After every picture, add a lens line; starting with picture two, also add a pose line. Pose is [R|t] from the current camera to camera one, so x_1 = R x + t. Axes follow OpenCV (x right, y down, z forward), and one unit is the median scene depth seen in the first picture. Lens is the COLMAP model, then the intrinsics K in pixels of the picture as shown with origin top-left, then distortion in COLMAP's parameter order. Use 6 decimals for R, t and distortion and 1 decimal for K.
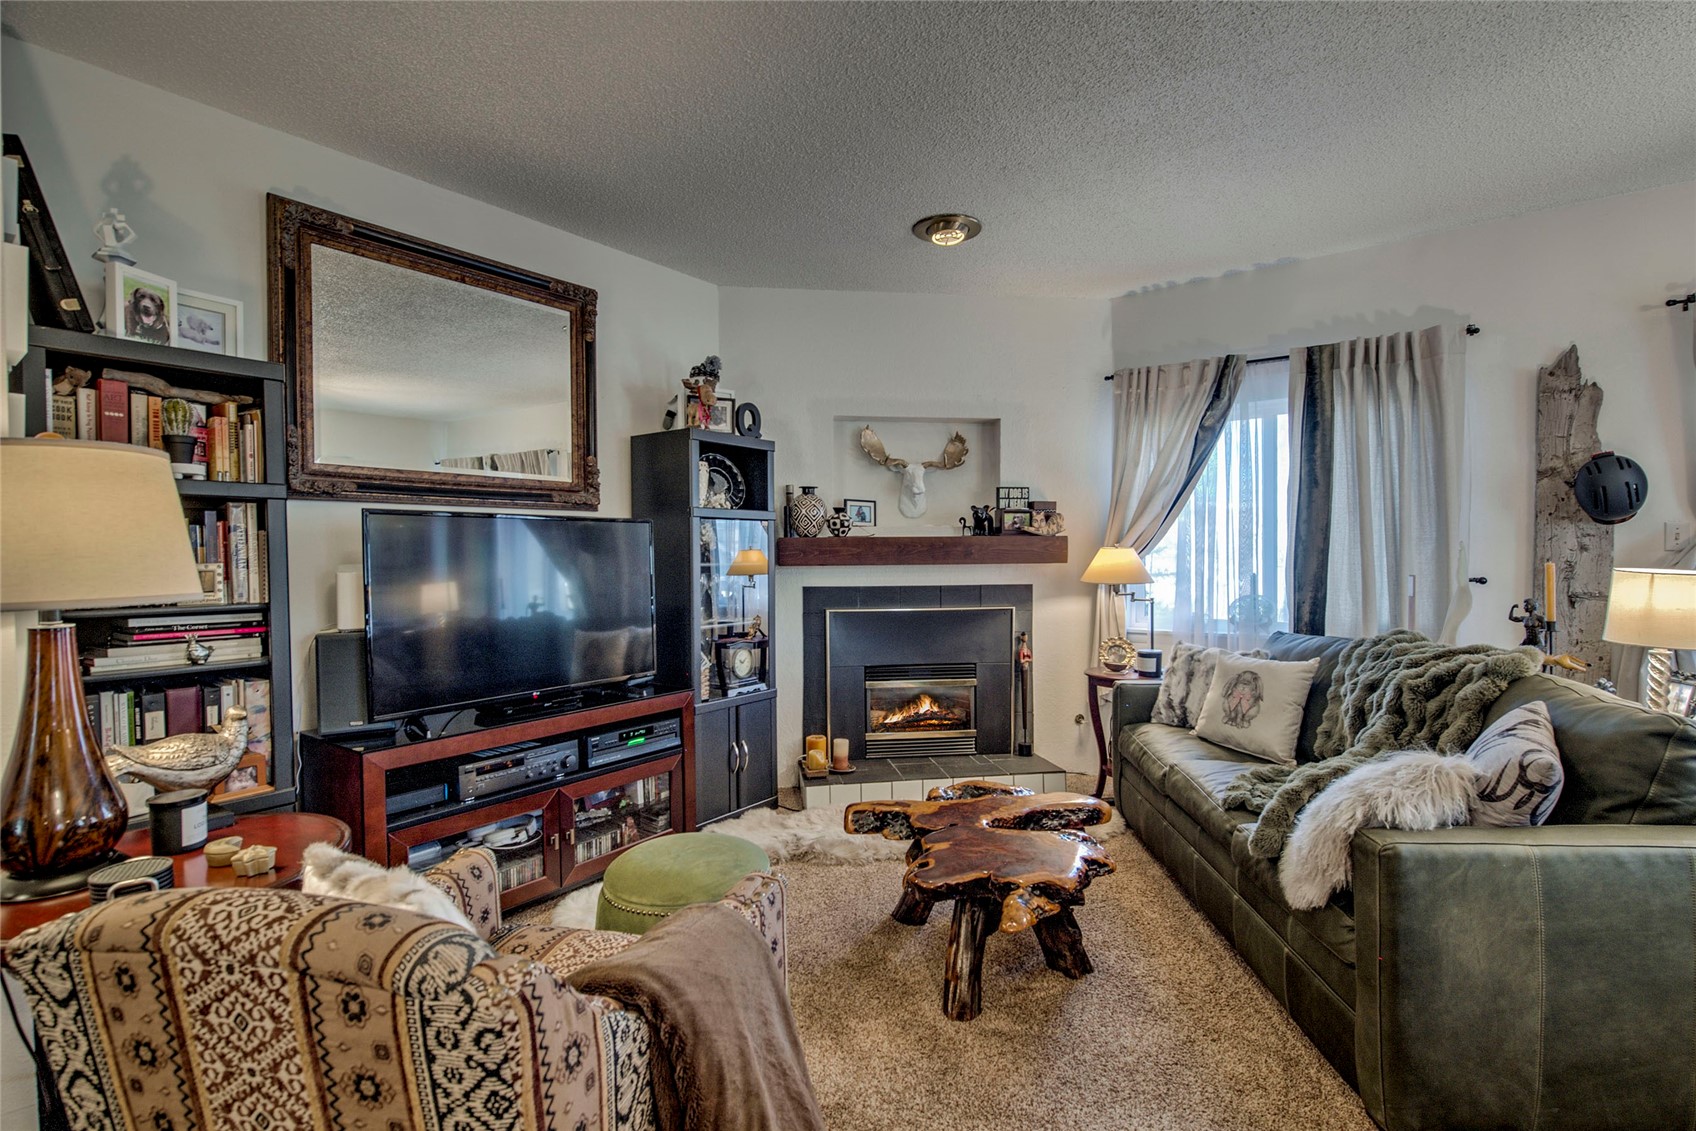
lens RADIAL K [[767.5, 0, 876.3], [0, 767.5, 567.7], [0, 0, 1]] dist [-0.005239, -0.003574]
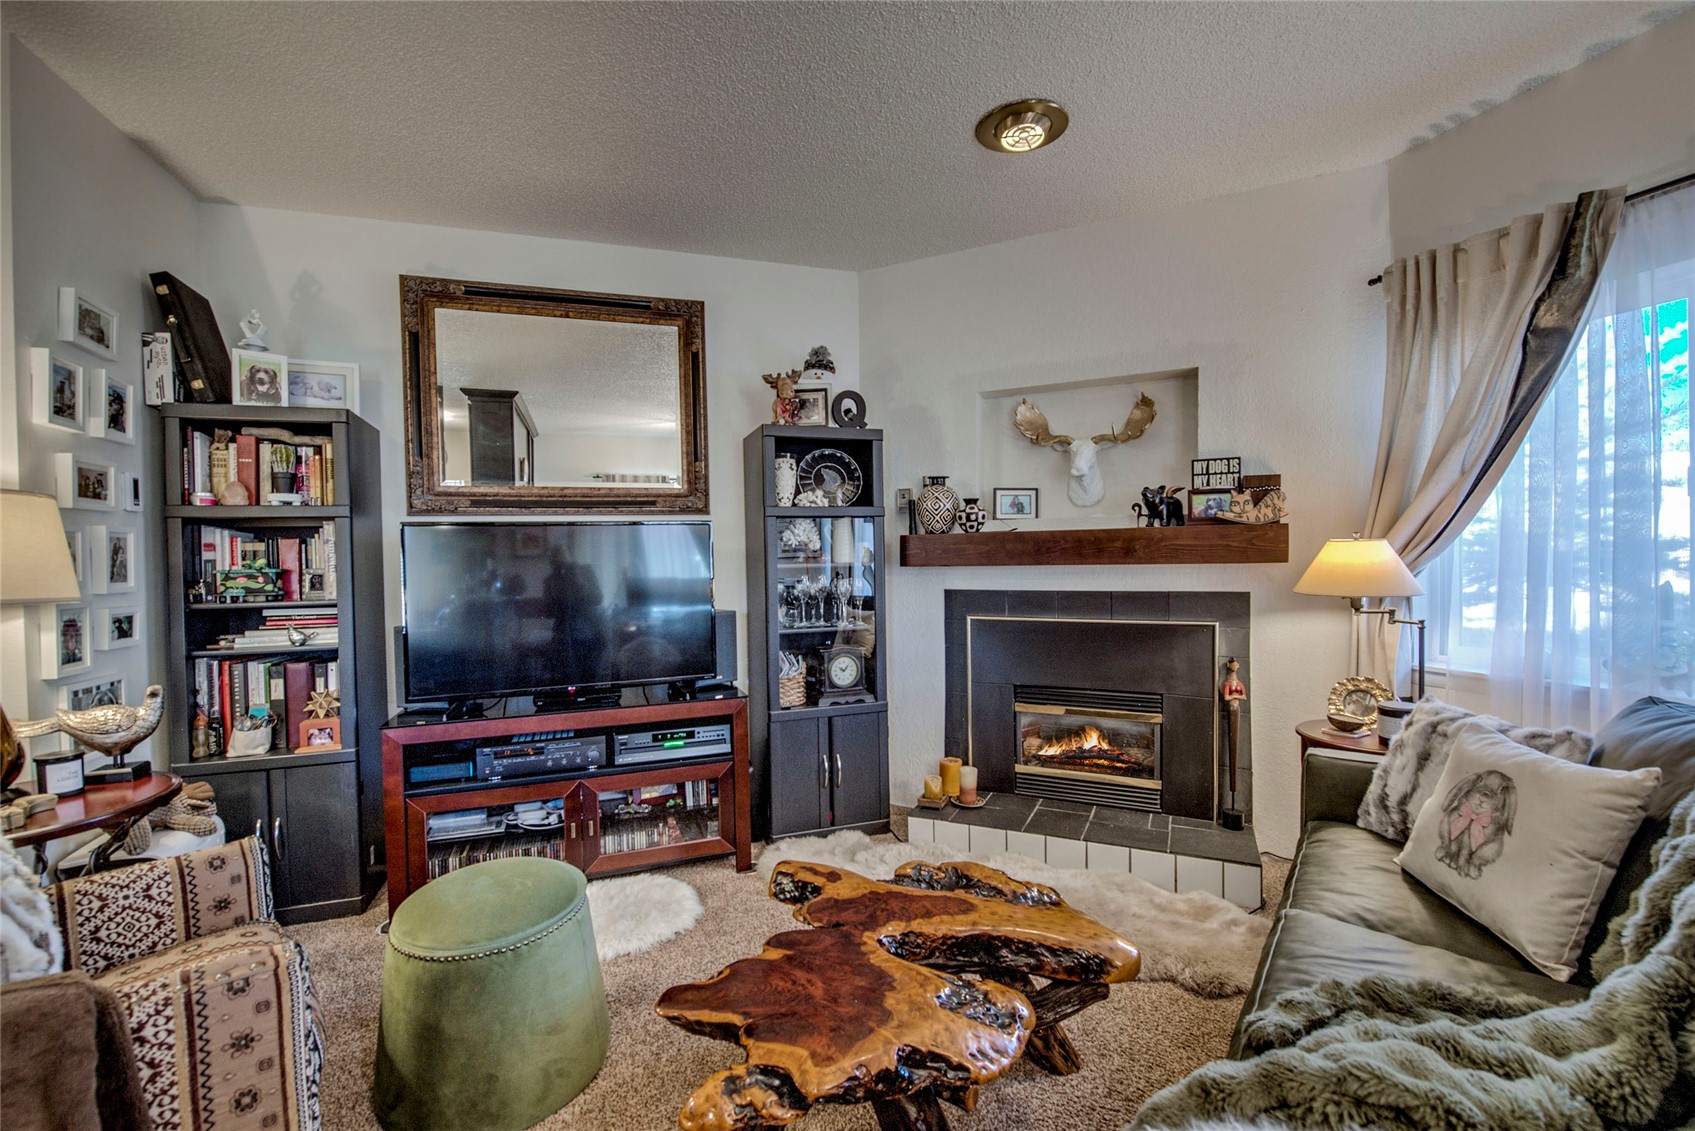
lens RADIAL K [[711.5, 0, 871.9], [0, 711.5, 569.6], [0, 0, 1]] dist [-0.017340, -0.001440]
pose [[0.830018, 0.005443, -0.557710, 0.365061], [0.001714, 0.999923, 0.012309, -0.010498], [0.557734, -0.011173, 0.829945, 0.330936]]
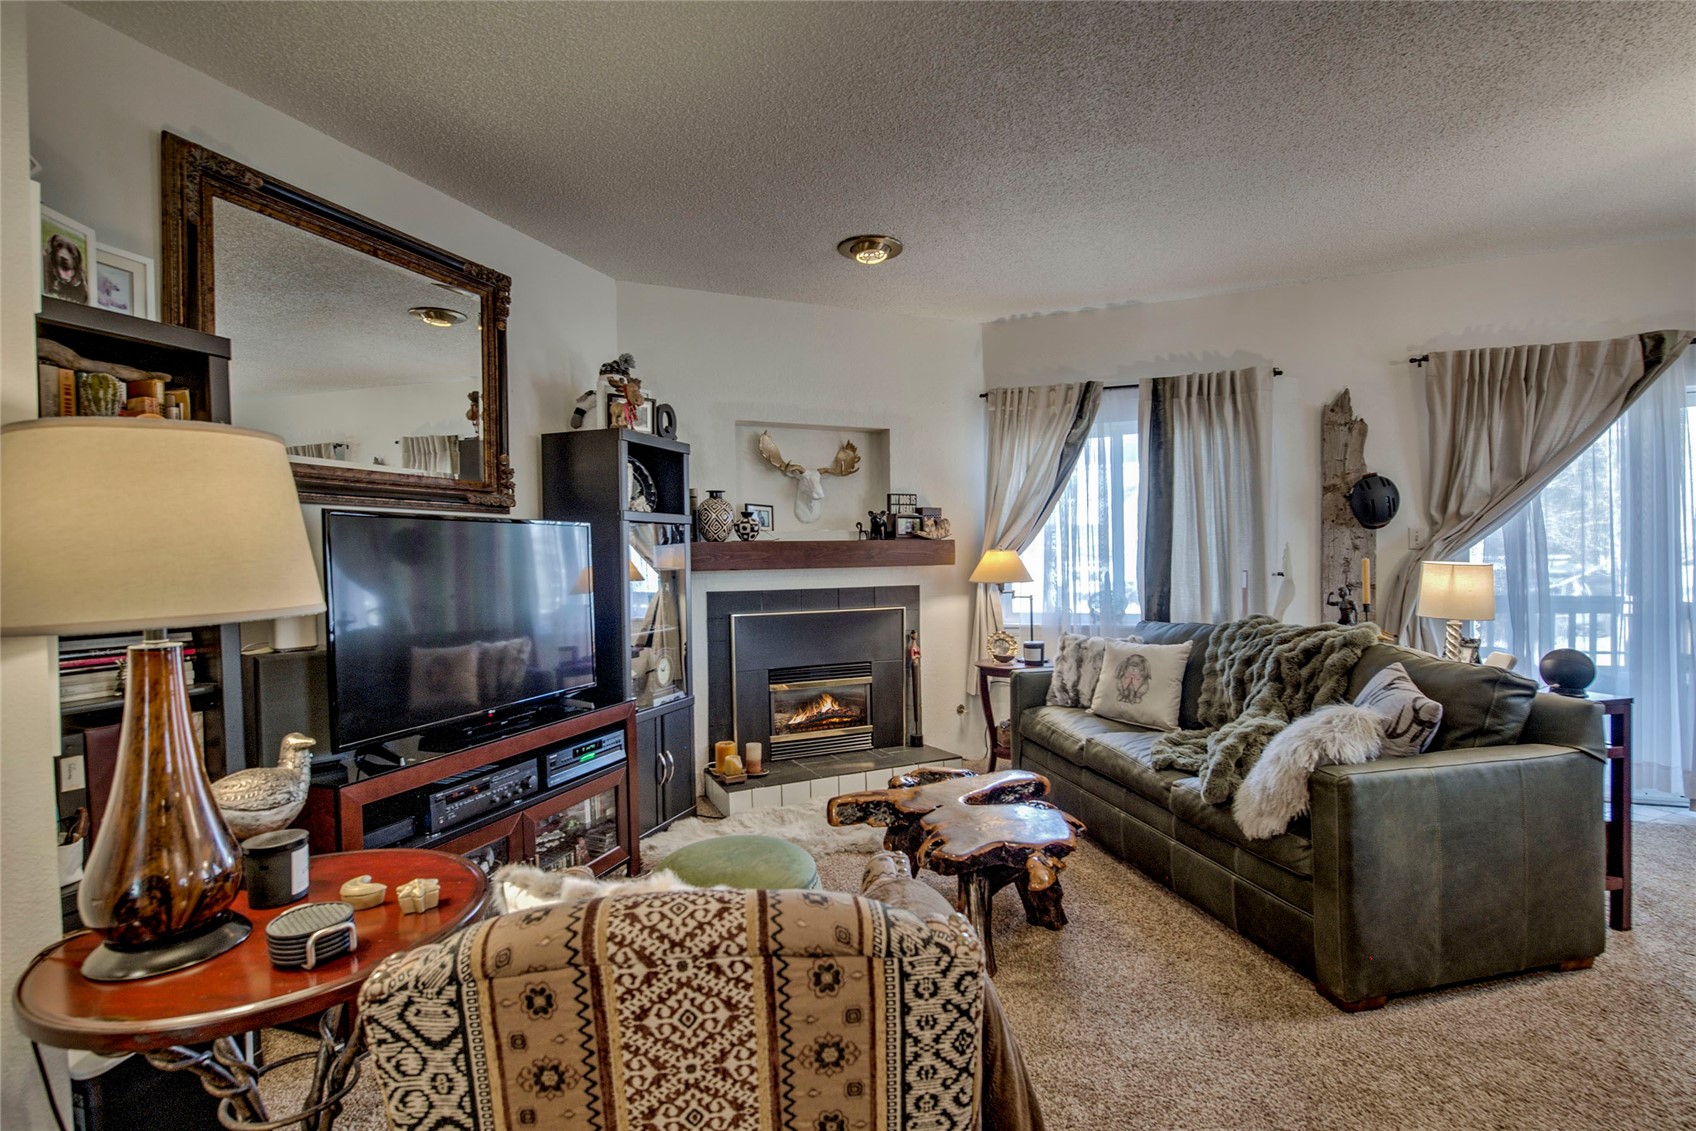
lens RADIAL K [[767.5, 0, 868.1], [0, 767.5, 569.3], [0, 0, 1]] dist [-0.005239, -0.003574]
pose [[0.960934, -0.013378, 0.276454, -0.209357], [0.015101, 0.999878, -0.004102, 0.003447], [-0.276365, 0.008116, 0.961018, -0.008982]]
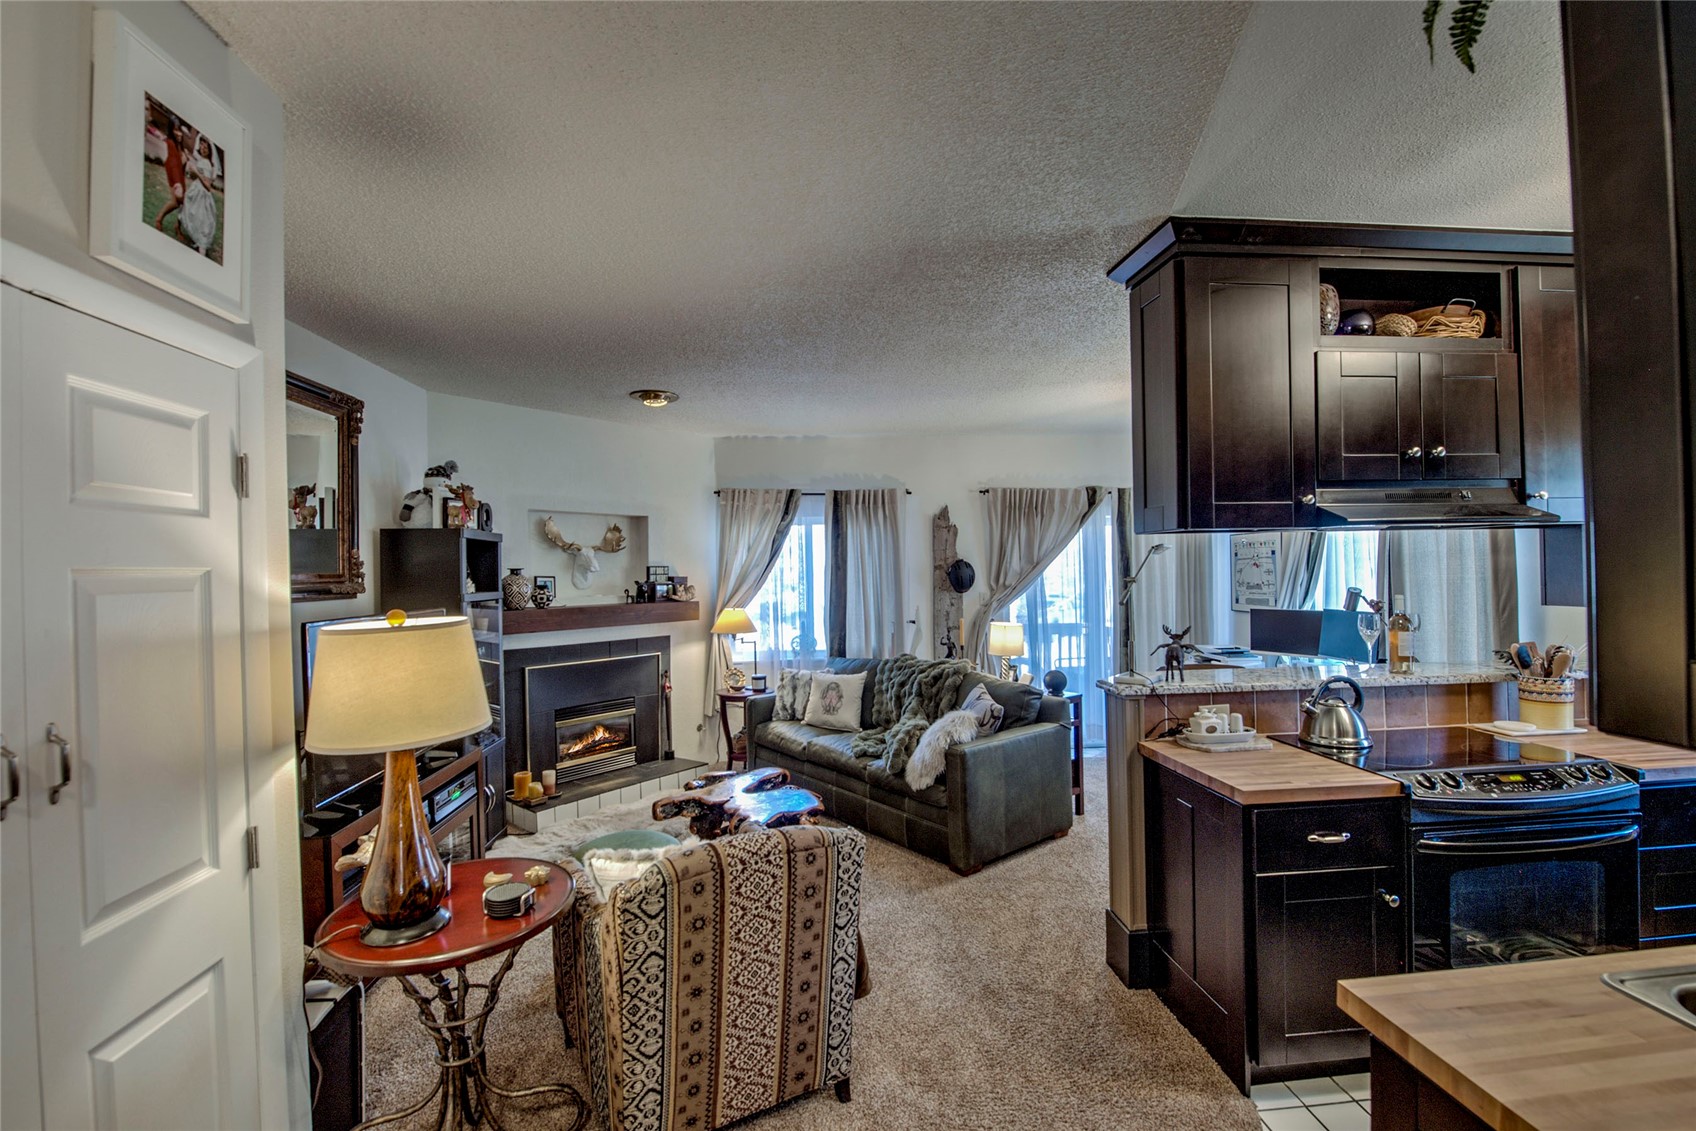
lens RADIAL K [[681.2, 0, 841.1], [0, 681.2, 572.8], [0, 0, 1]] dist [-0.011520, -0.003668]
pose [[0.757066, -0.002442, 0.653334, -0.482669], [0.021783, 0.999531, -0.021505, -0.076421], [-0.652975, 0.030512, 0.756764, -0.189185]]
